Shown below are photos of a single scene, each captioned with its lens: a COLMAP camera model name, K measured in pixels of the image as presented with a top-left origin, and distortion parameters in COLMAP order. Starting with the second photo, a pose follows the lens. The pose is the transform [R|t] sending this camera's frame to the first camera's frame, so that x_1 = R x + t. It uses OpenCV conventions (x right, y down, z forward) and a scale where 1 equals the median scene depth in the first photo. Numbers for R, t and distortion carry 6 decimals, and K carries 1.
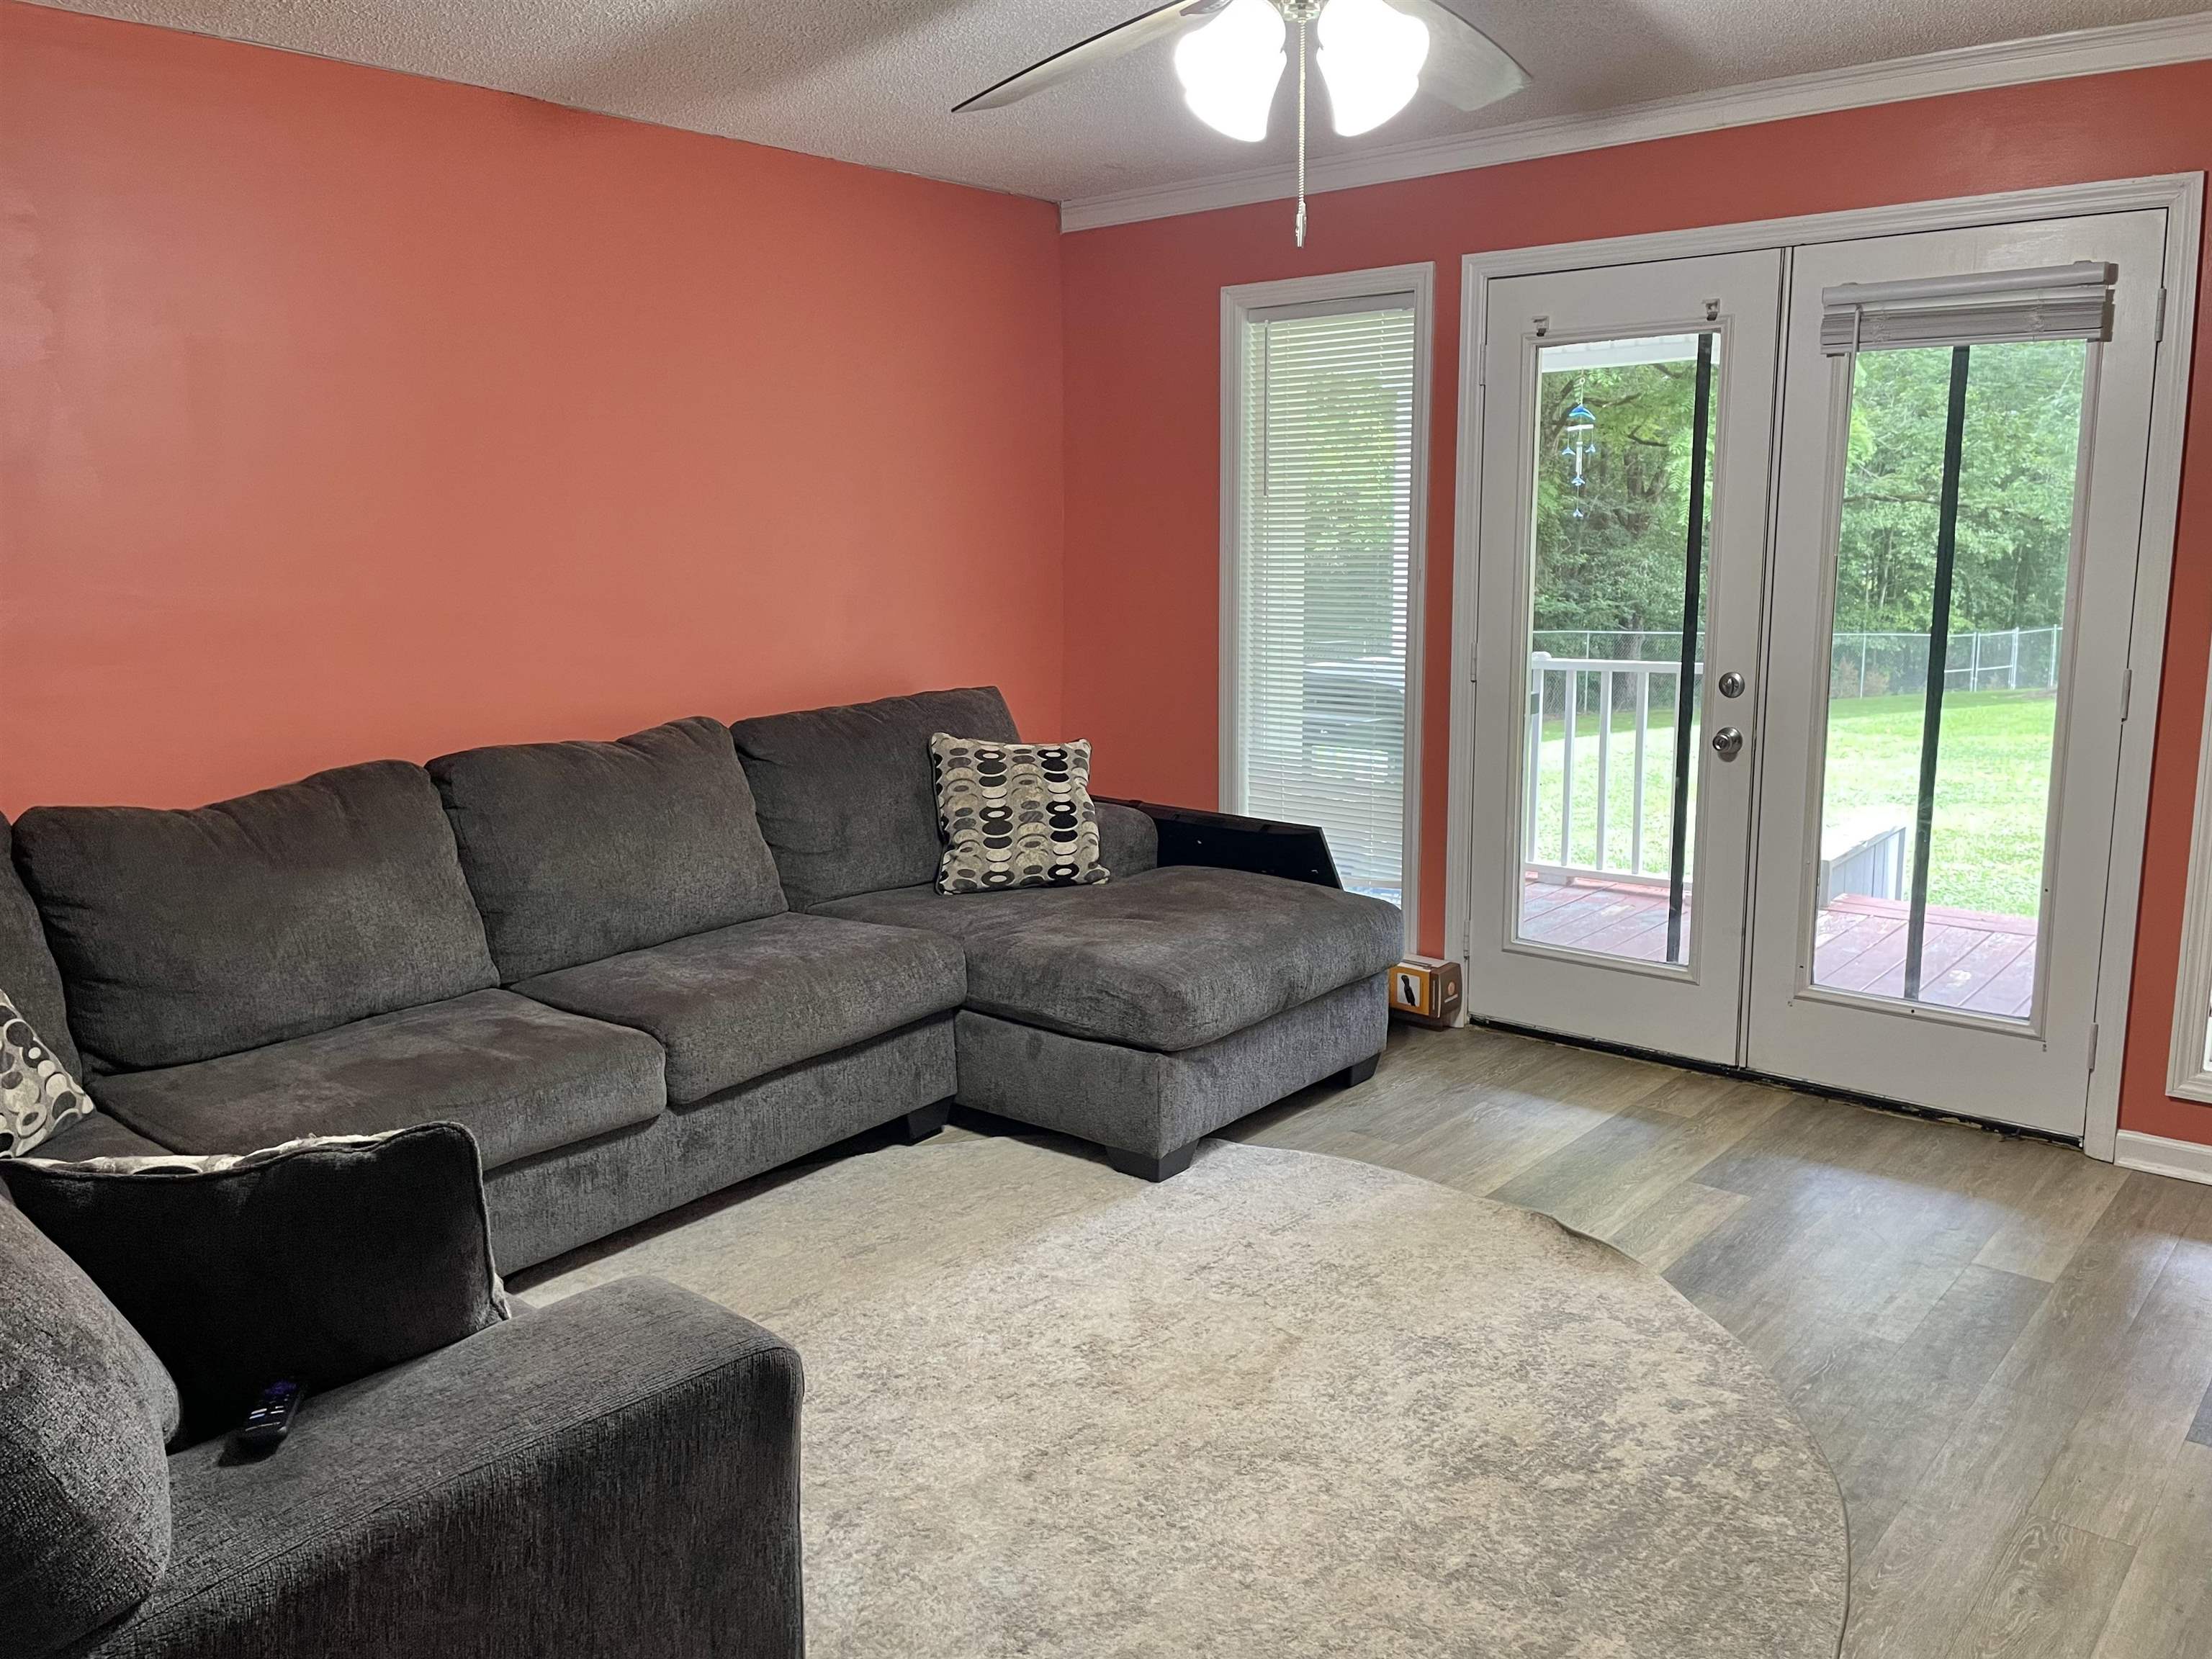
lens RADIAL K [[1691.0, 0, 1109.1], [0, 1691.0, 832.7], [0, 0, 1]] dist [0.045210, -0.028146]
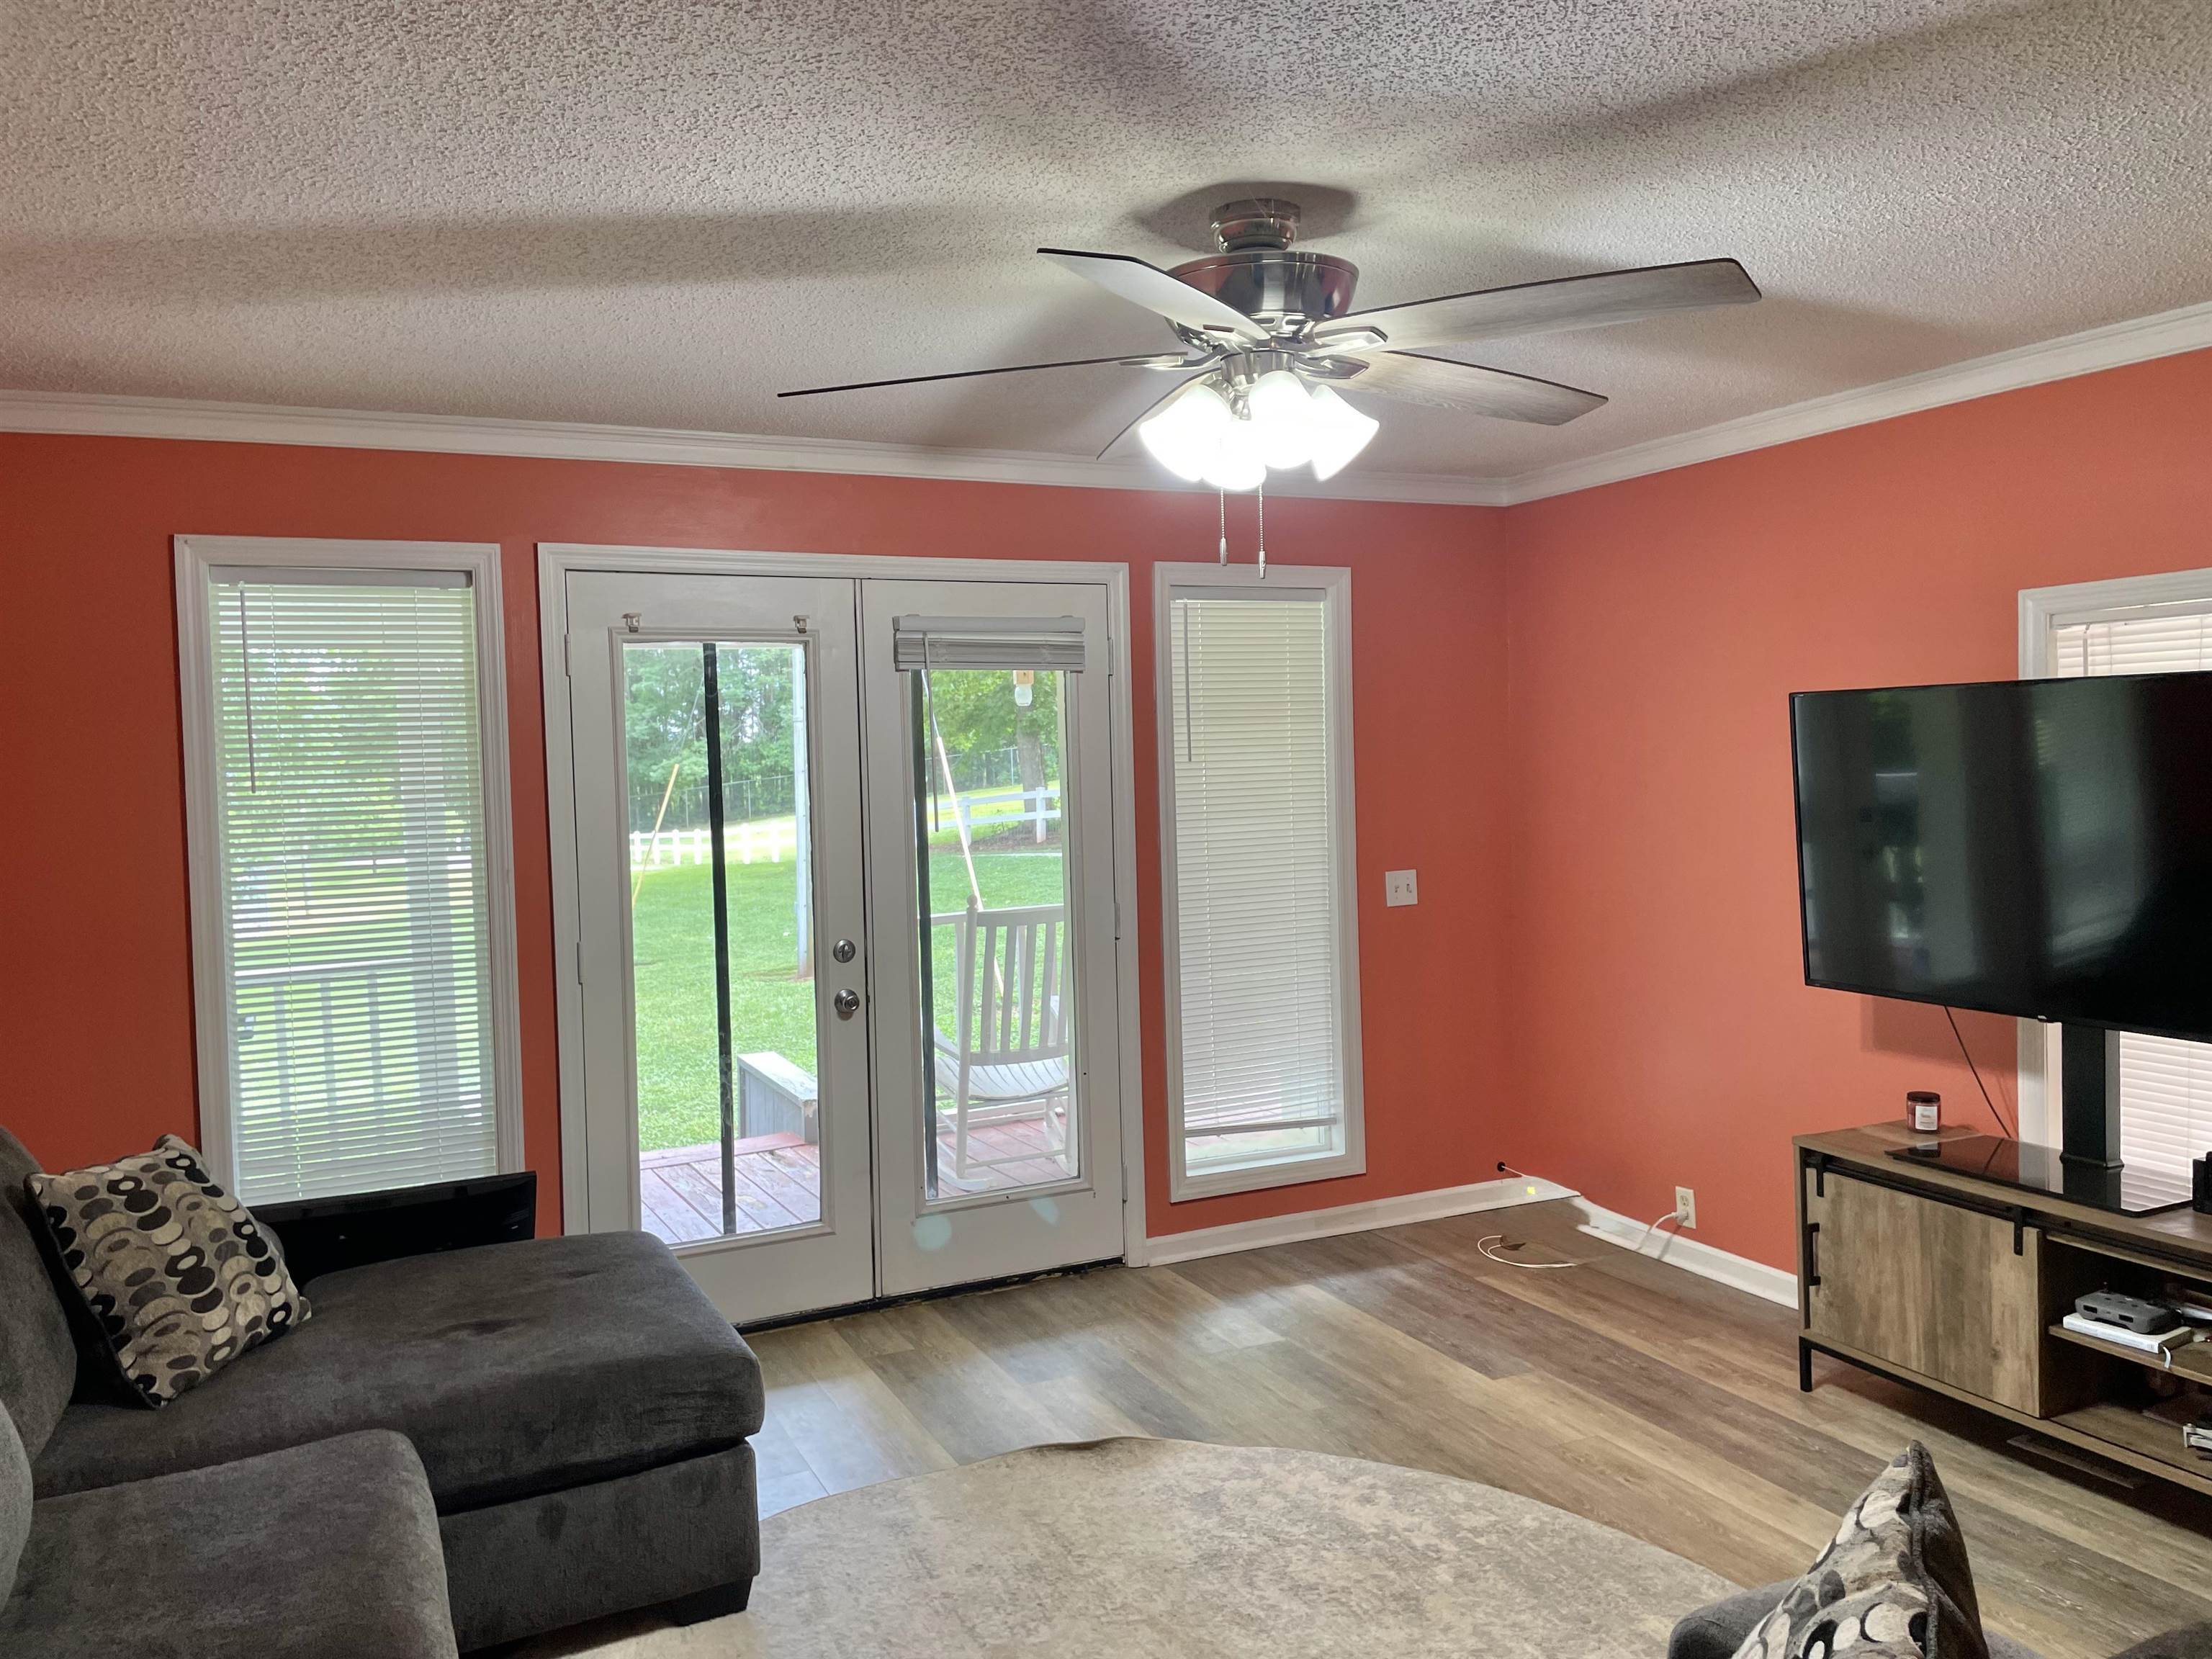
lens RADIAL K [[1691.0, 0, 1109.3], [0, 1691.0, 815.7], [0, 0, 1]] dist [0.045210, -0.028146]
pose [[0.398364, -0.033229, 0.916625, -0.579681], [0.194433, 0.979692, -0.048985, -0.085922], [-0.896383, 0.197736, 0.396735, 0.389400]]
